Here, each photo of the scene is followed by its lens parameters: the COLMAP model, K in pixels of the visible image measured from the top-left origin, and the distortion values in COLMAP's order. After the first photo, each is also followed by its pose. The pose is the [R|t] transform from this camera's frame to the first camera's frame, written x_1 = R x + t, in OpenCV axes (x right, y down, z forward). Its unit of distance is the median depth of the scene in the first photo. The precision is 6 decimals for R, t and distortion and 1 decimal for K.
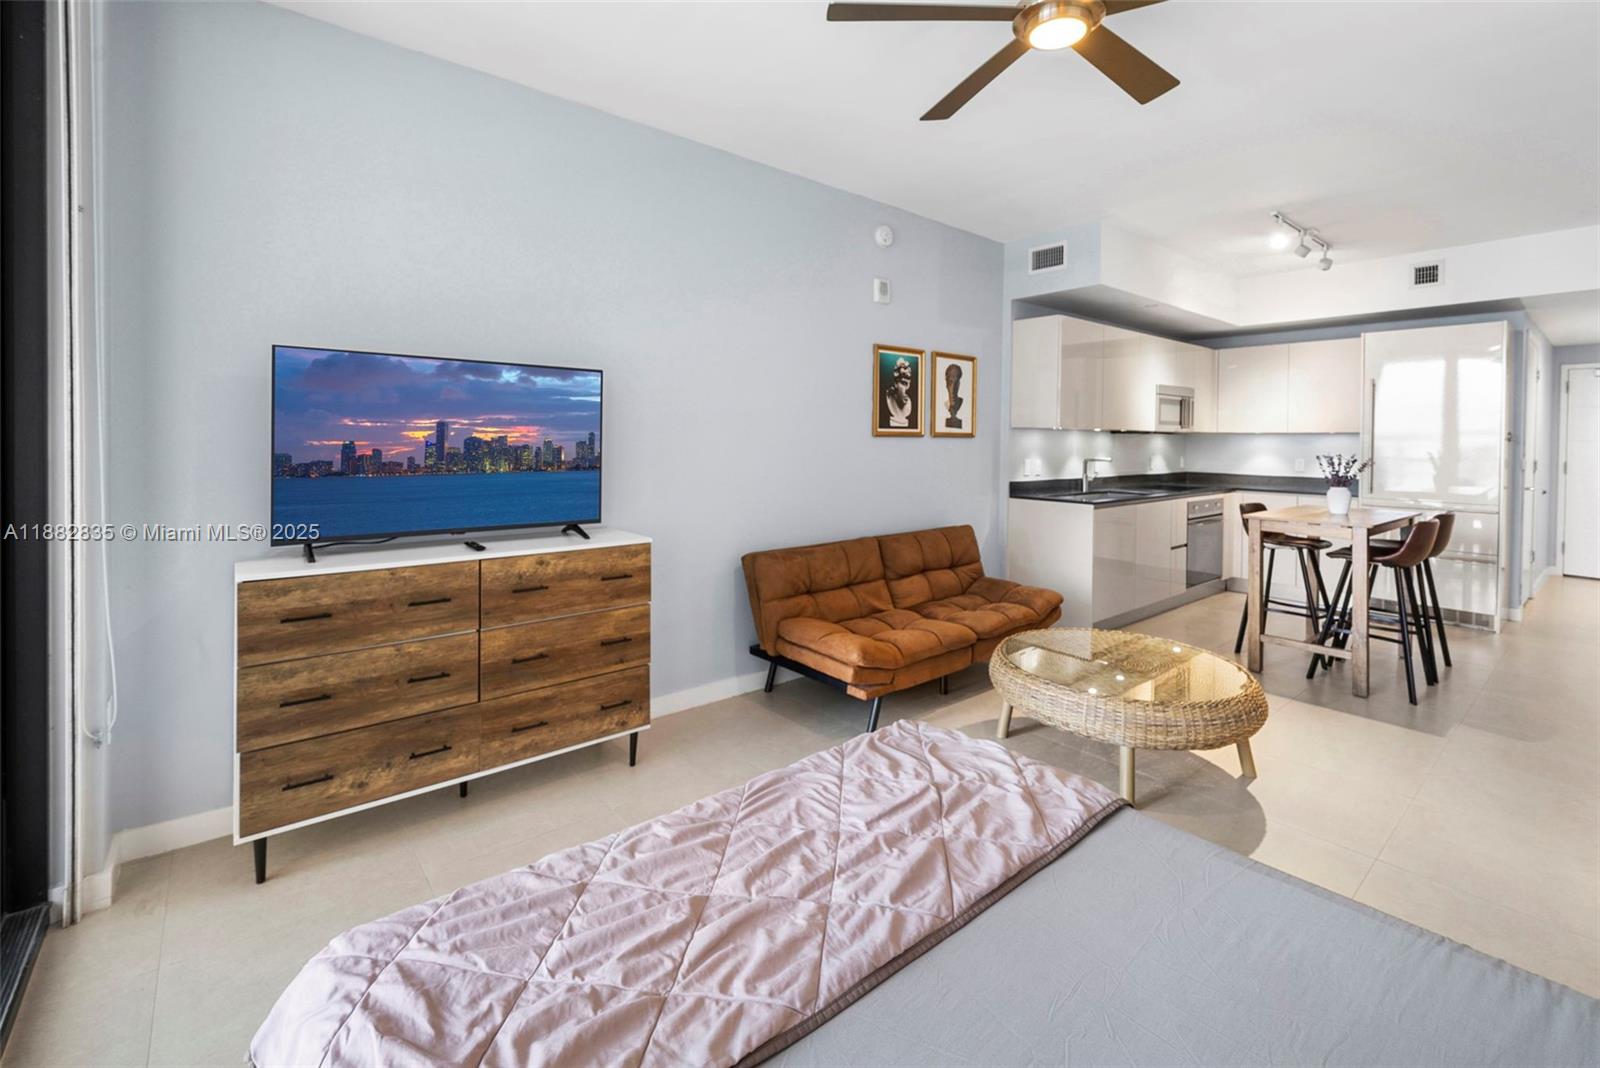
lens RADIAL K [[690.6, 0, 785.2], [0, 690.6, 452.6], [0, 0, 1]] dist [0.000691, 0.000293]
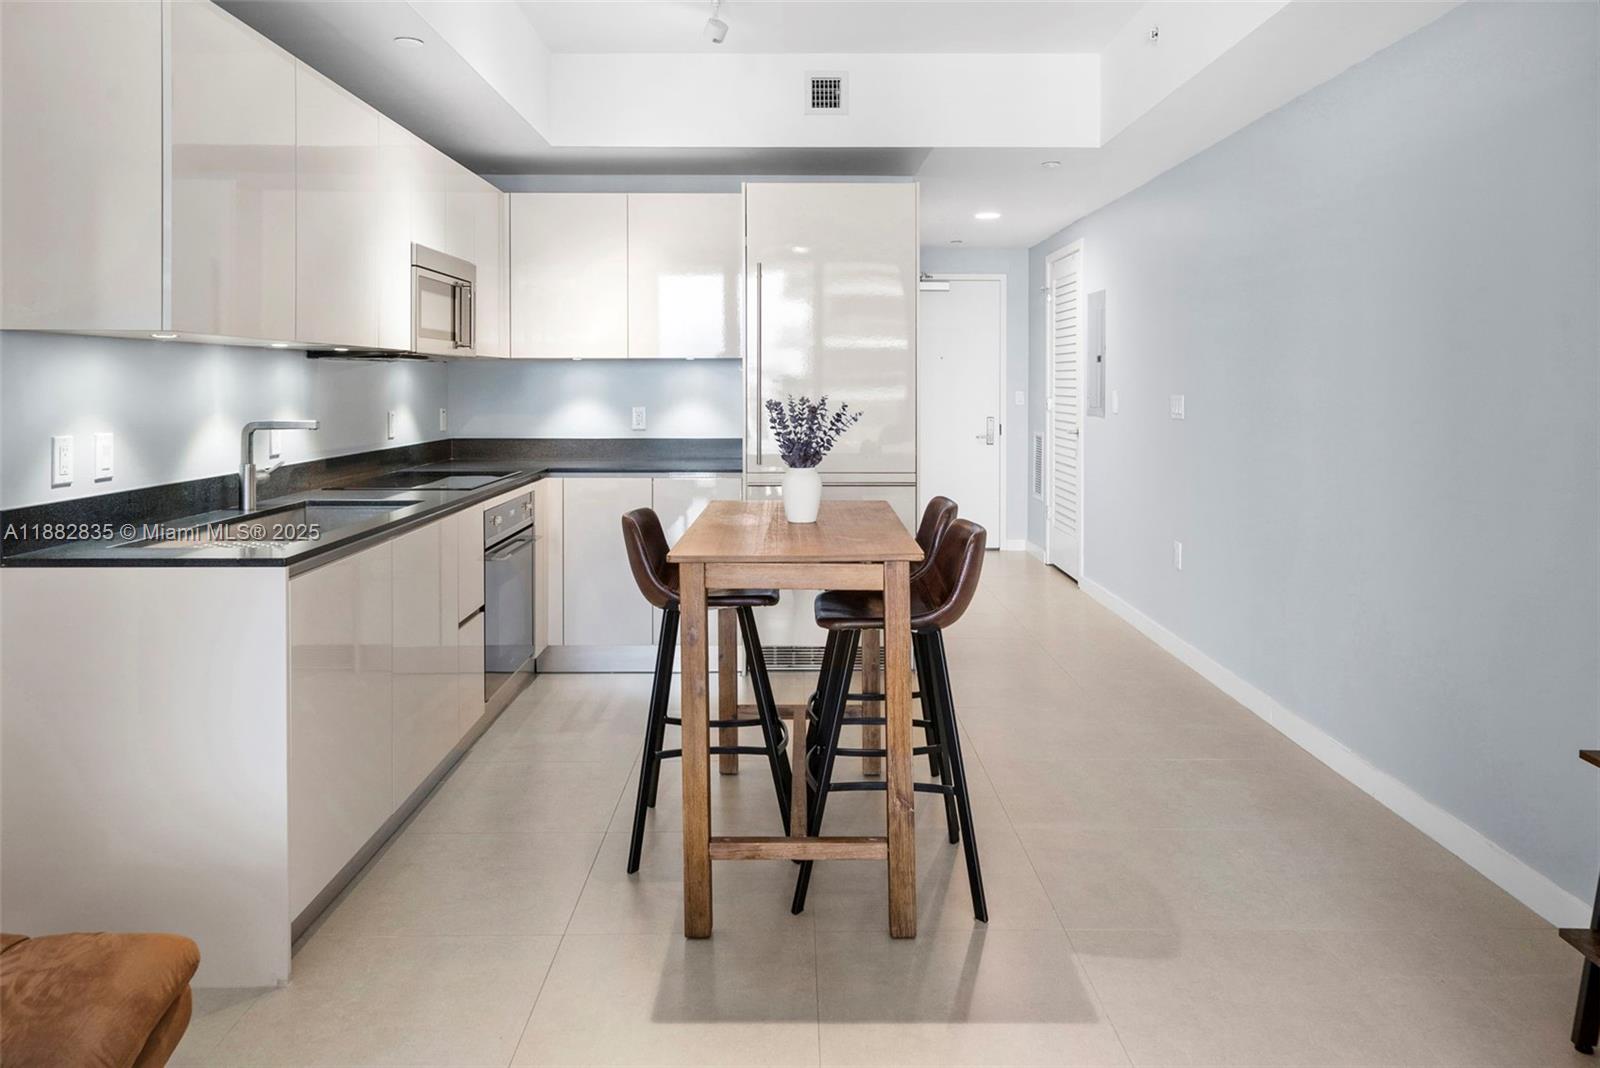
lens RADIAL K [[1099.3, 0, 801.2], [0, 1099.3, 389.0], [0, 0, 1]] dist [-0.005088, -0.001451]
pose [[0.624709, -0.013420, 0.780742, 0.154115], [0.020118, 0.999797, 0.001088, -0.003562], [-0.780599, 0.015027, 0.624852, 0.384678]]
